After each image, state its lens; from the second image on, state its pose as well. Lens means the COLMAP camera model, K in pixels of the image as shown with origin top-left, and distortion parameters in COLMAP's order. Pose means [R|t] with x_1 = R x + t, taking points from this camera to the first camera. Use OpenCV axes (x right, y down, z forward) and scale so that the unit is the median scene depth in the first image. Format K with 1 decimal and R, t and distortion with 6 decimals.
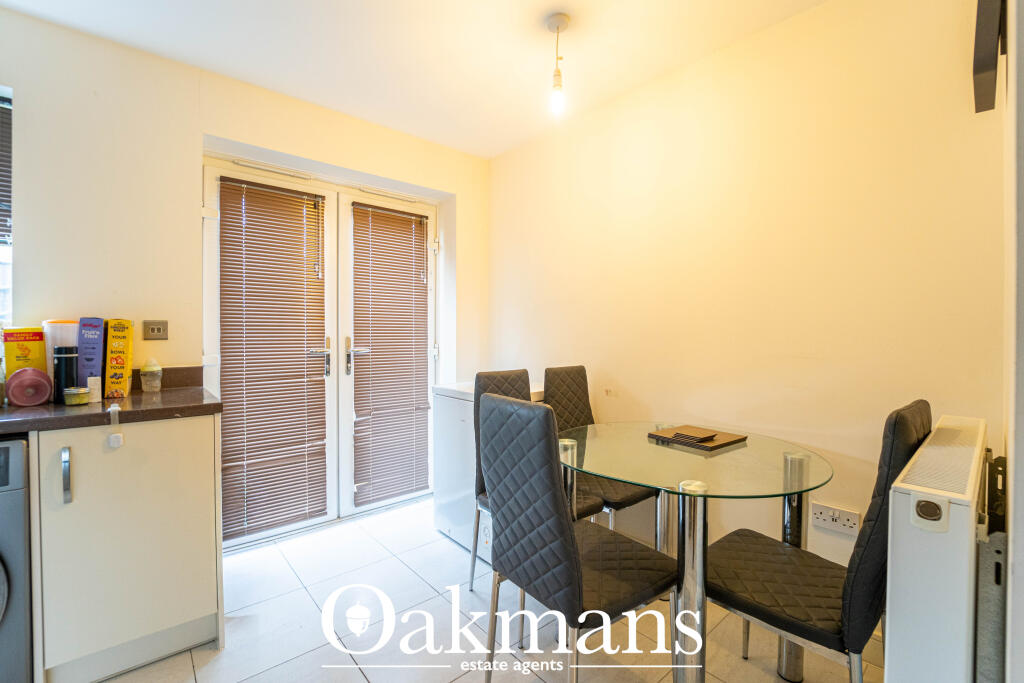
lens RADIAL K [[423.7, 0, 519.4], [0, 423.7, 340.2], [0, 0, 1]] dist [-0.022783, 0.000293]
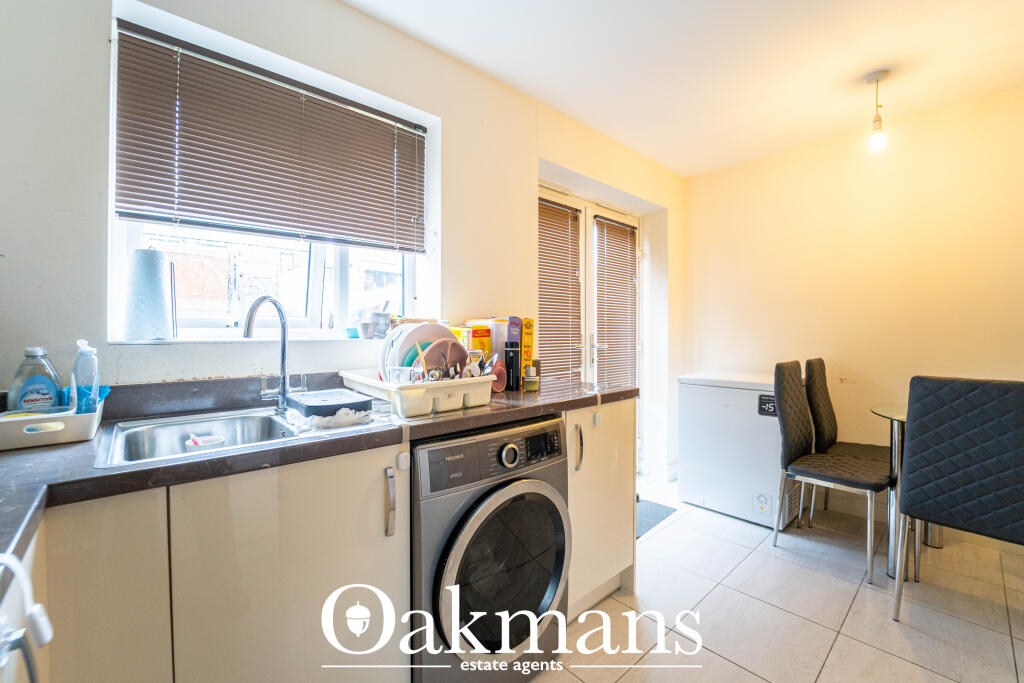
lens RADIAL K [[423.7, 0, 504.1], [0, 423.7, 336.8], [0, 0, 1]] dist [-0.022783, 0.000293]
pose [[0.999890, -0.004530, 0.014097, -0.754381], [0.004642, 0.999957, -0.007965, 0.007532], [-0.014061, 0.008030, 0.999869, -0.141831]]
